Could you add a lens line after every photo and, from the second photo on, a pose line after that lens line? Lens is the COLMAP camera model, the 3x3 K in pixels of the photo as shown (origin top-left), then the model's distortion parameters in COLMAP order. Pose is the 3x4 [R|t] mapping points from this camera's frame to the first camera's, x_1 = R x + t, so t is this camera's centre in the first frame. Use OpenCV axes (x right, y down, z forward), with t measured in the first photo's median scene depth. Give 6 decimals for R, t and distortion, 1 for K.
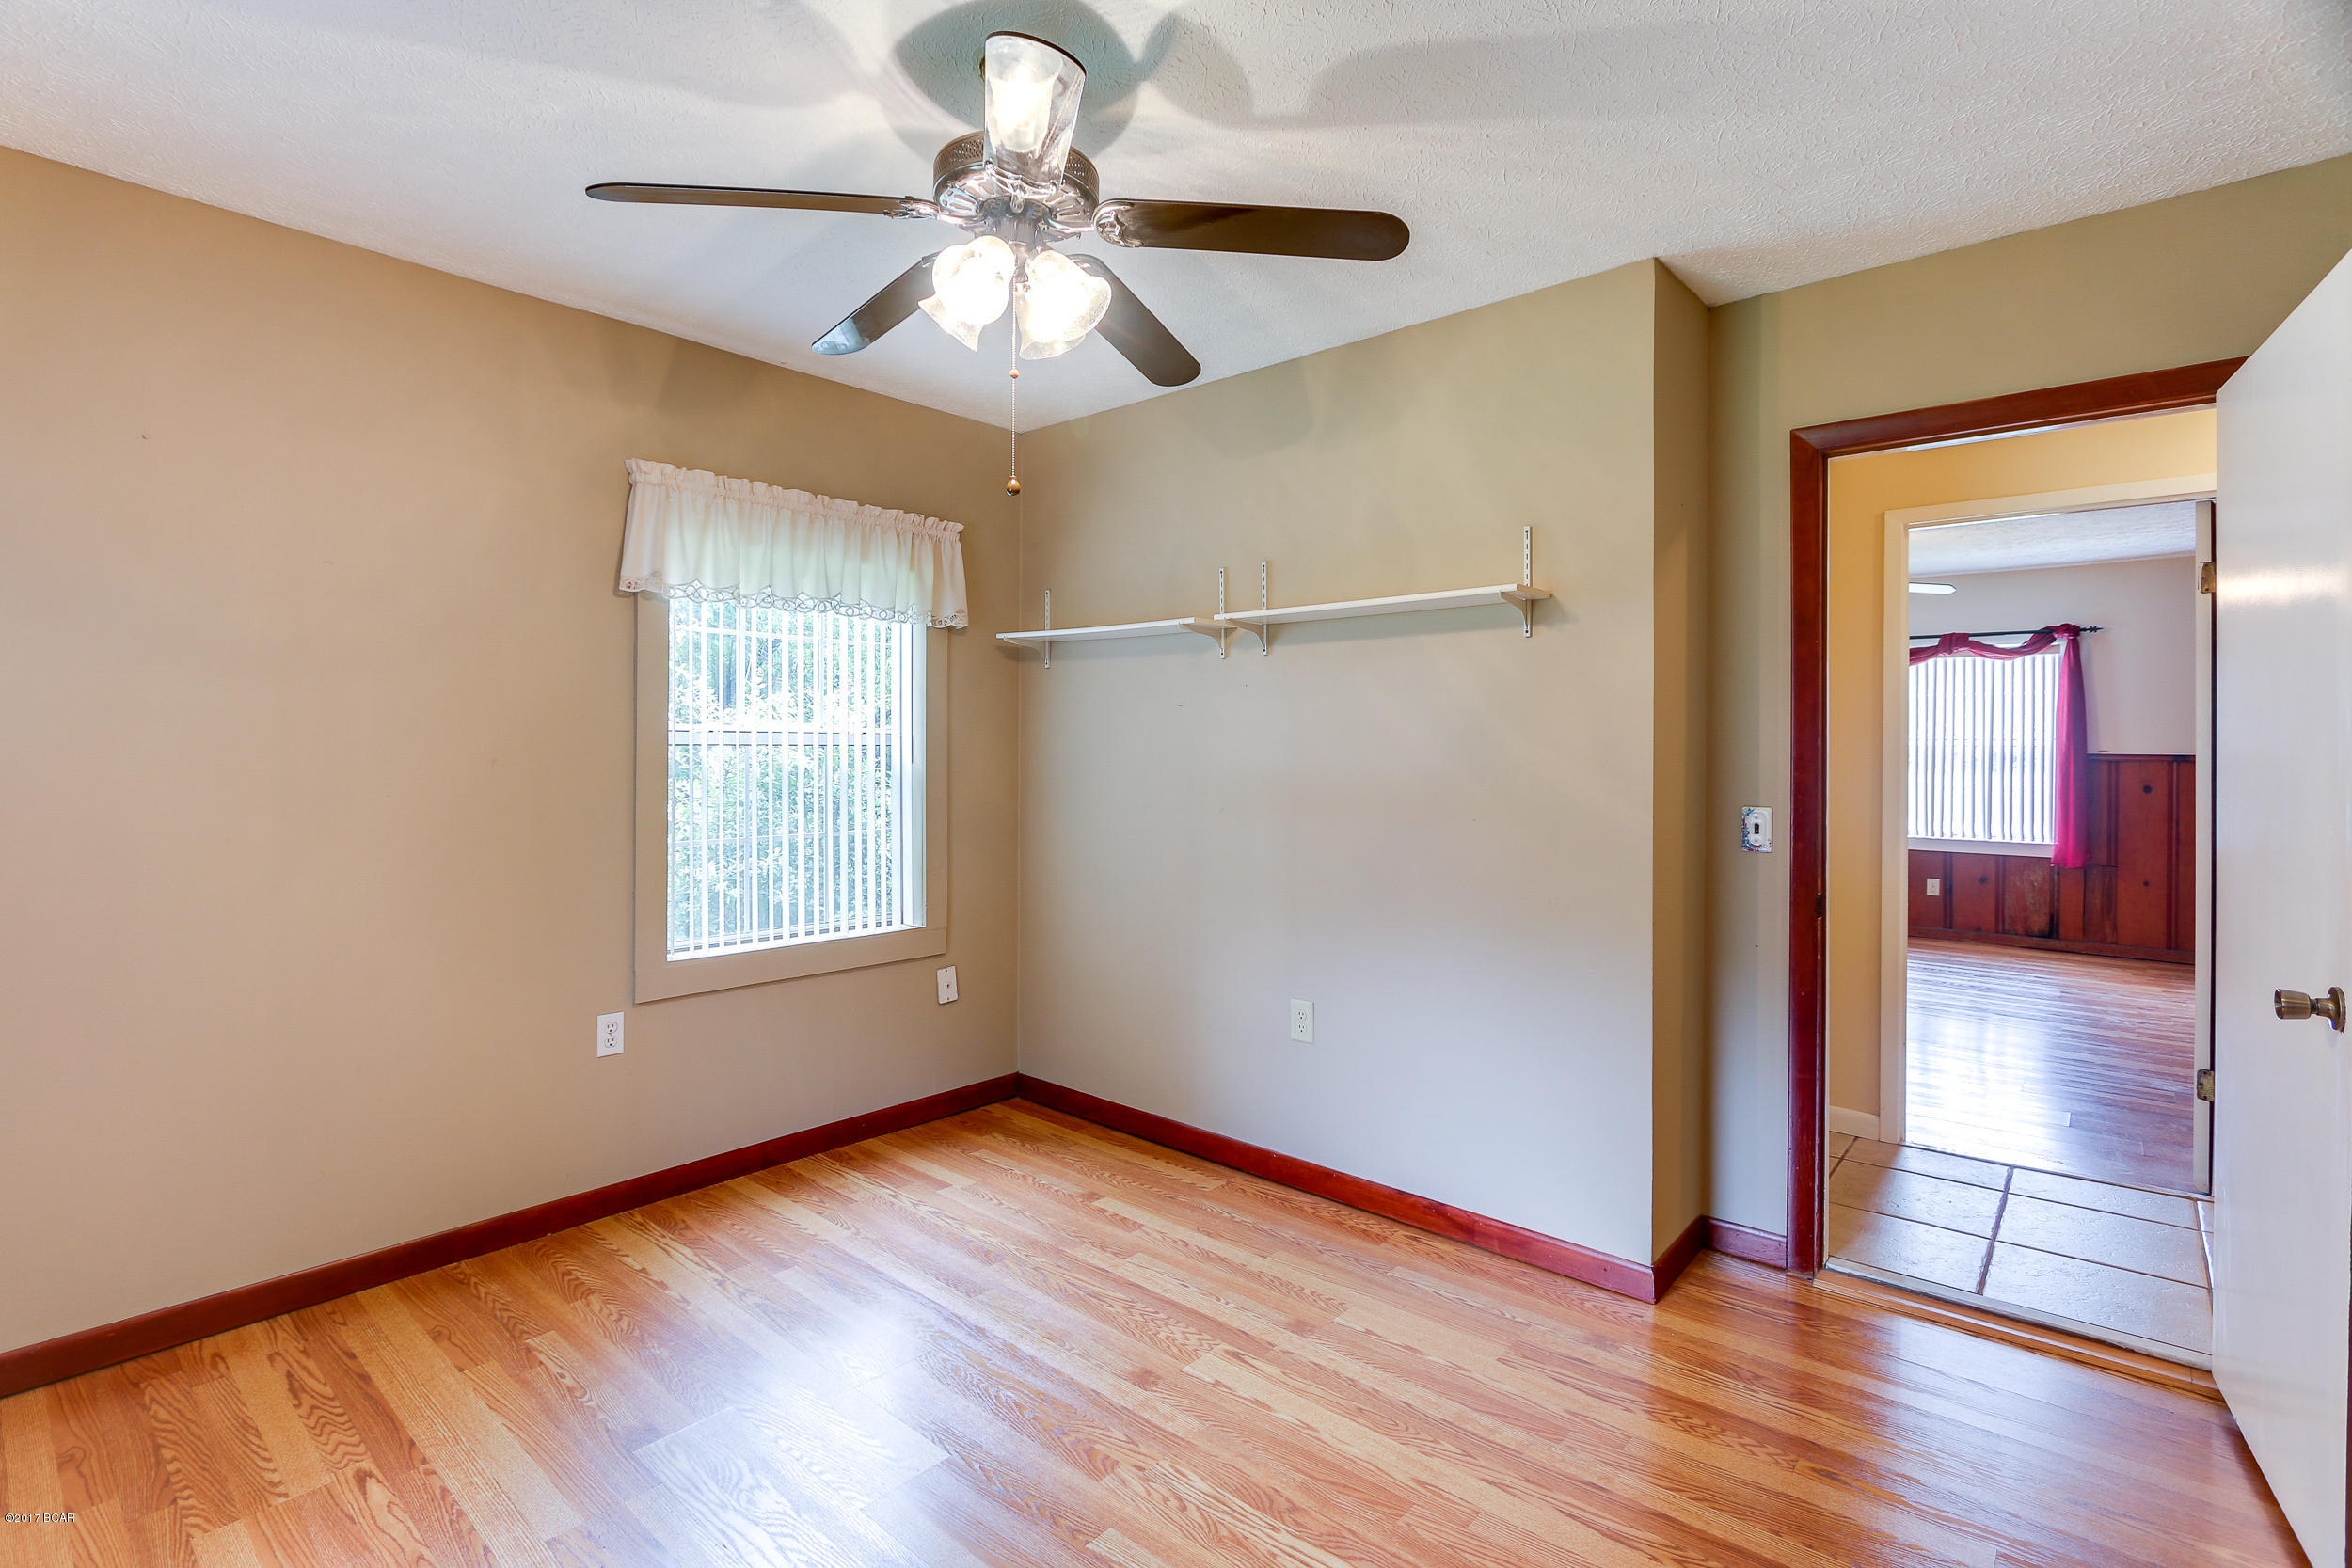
lens RADIAL K [[1100.2, 0, 1161.2], [0, 1100.2, 741.3], [0, 0, 1]] dist [-0.014827, 0.000571]
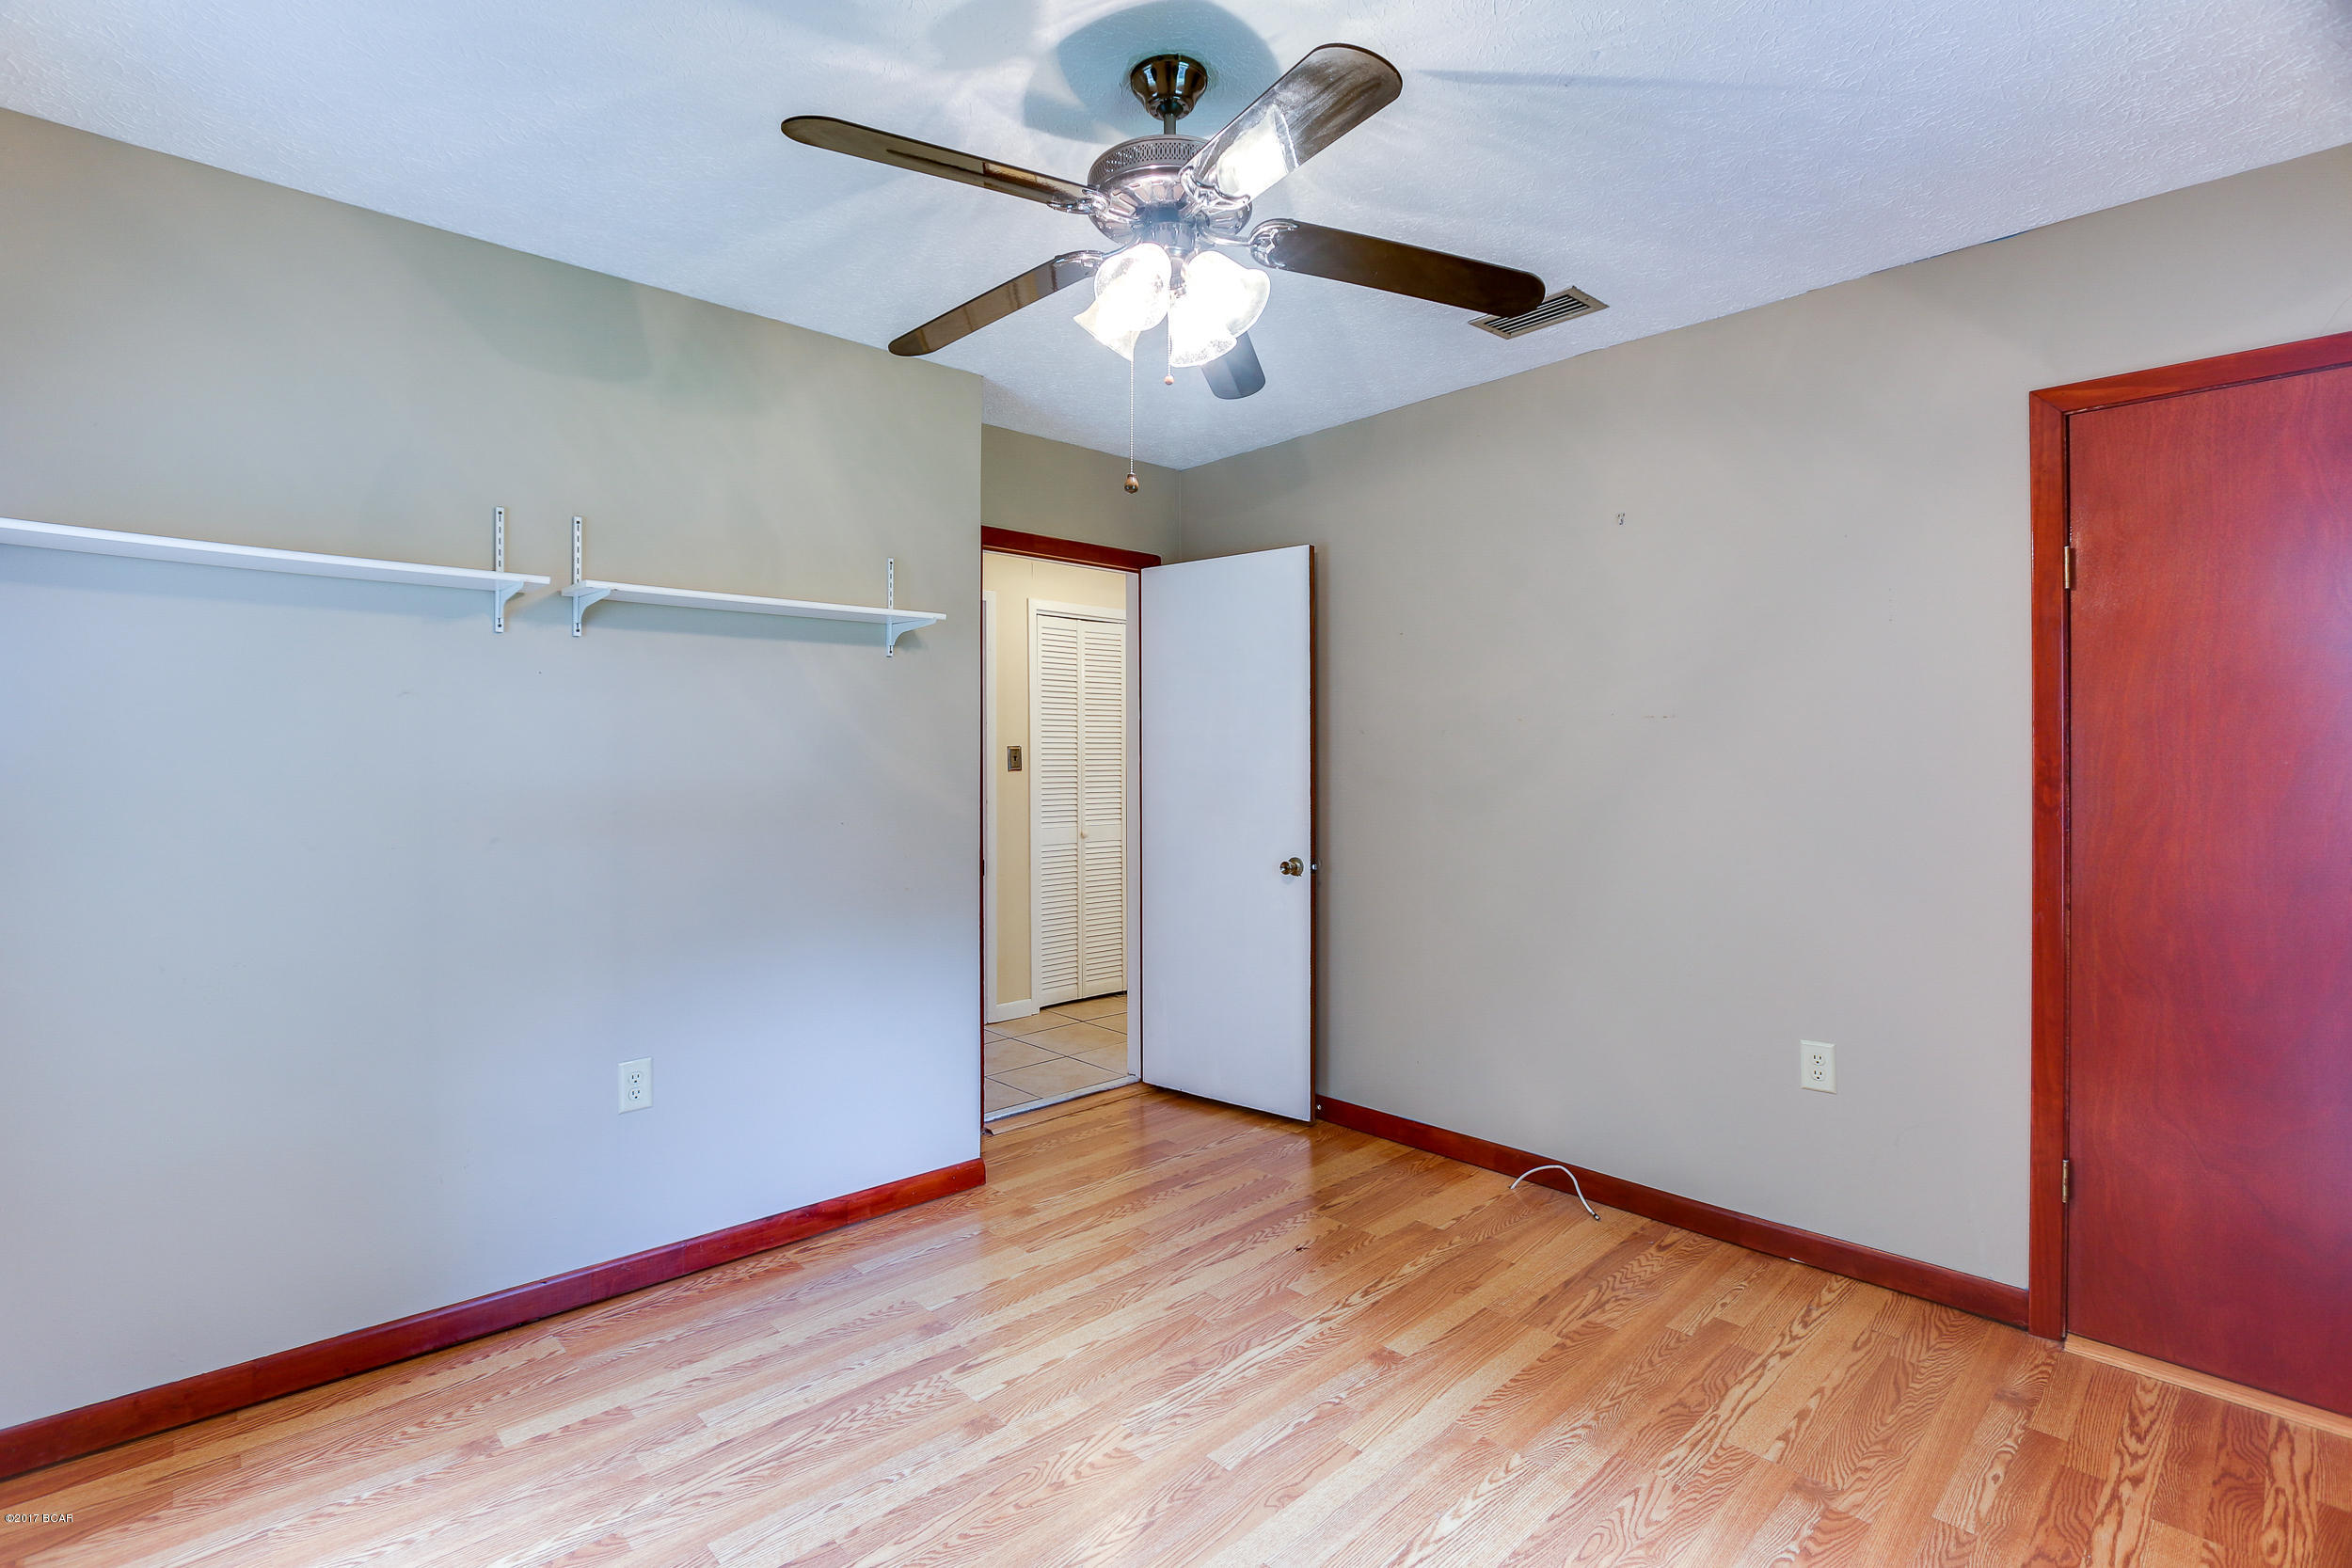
lens RADIAL K [[1100.2, 0, 1161.2], [0, 1100.2, 741.3], [0, 0, 1]] dist [-0.014827, 0.000571]
pose [[0.100464, 0.010735, 0.994883, -0.749625], [-0.003799, 0.999939, -0.010406, 0.003511], [-0.994933, -0.002734, 0.100499, 0.602286]]
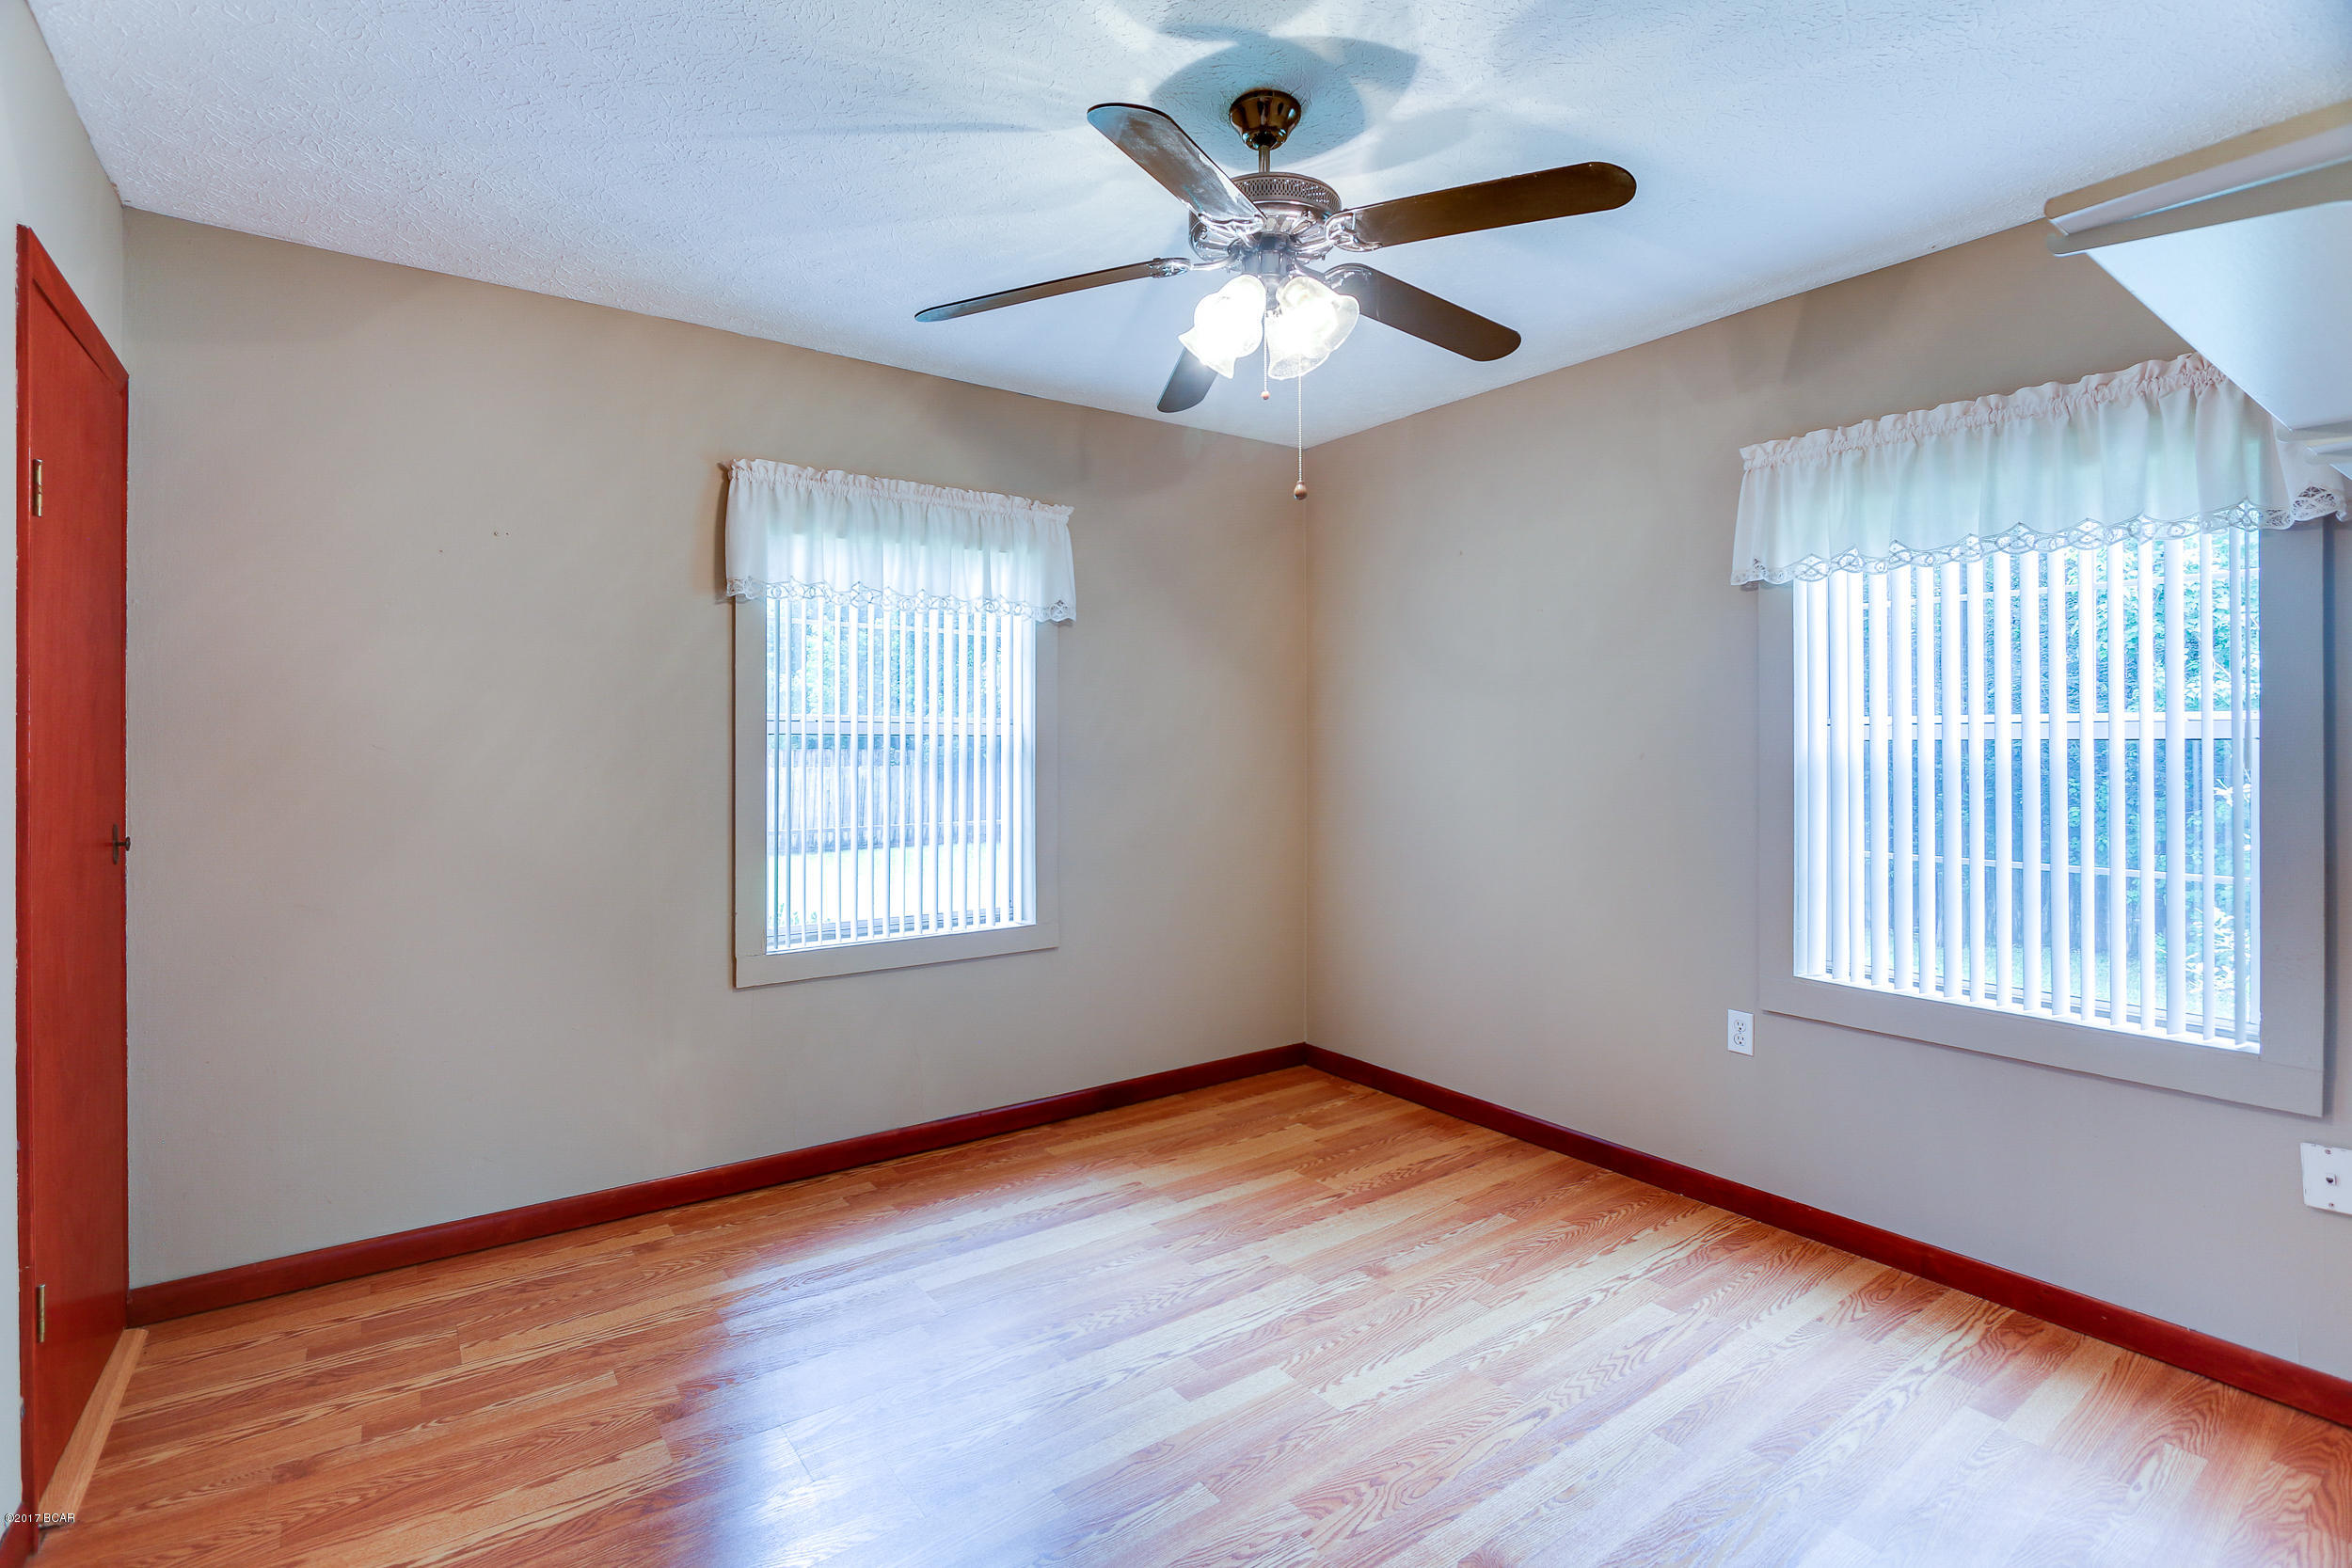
lens RADIAL K [[1100.2, 0, 1161.2], [0, 1100.2, 741.3], [0, 0, 1]] dist [-0.014827, 0.000571]
pose [[-0.224513, -0.005234, -0.974457, 0.624004], [0.002820, 0.999978, -0.006020, 0.008498], [0.974467, -0.004100, -0.224493, 0.758812]]
